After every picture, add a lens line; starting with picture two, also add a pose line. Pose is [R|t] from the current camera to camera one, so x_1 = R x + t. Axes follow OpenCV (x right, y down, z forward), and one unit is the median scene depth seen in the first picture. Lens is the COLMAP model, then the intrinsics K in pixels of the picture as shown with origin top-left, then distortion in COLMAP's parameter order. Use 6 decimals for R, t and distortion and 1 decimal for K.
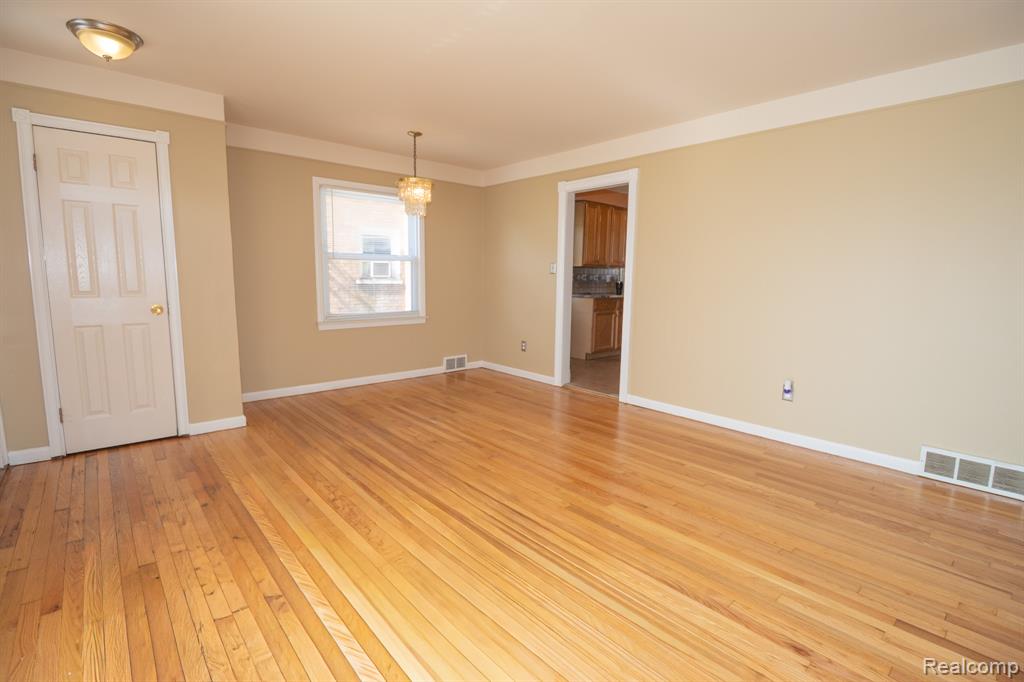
lens RADIAL K [[478.1, 0, 511.1], [0, 478.1, 339.5], [0, 0, 1]] dist [-0.000554, -0.012662]
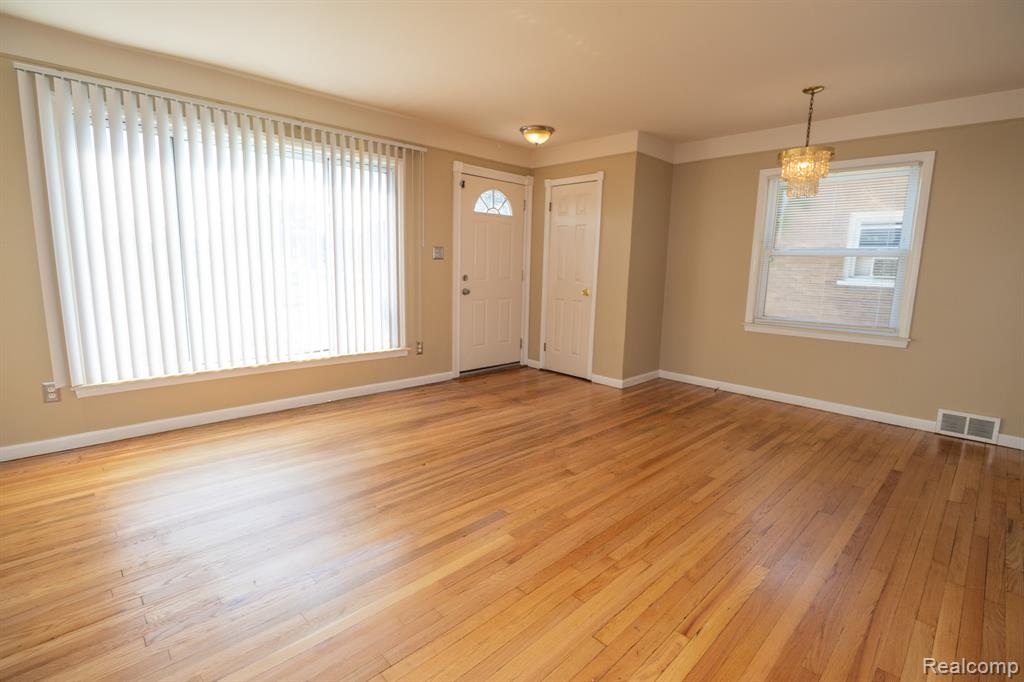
lens RADIAL K [[478.1, 0, 511.1], [0, 478.1, 339.5], [0, 0, 1]] dist [-0.000554, -0.012662]
pose [[0.044147, 0.144195, -0.988564, 0.676412], [-0.154630, 0.978590, 0.135835, -0.075791], [0.986986, 0.146865, 0.065499, 0.606467]]
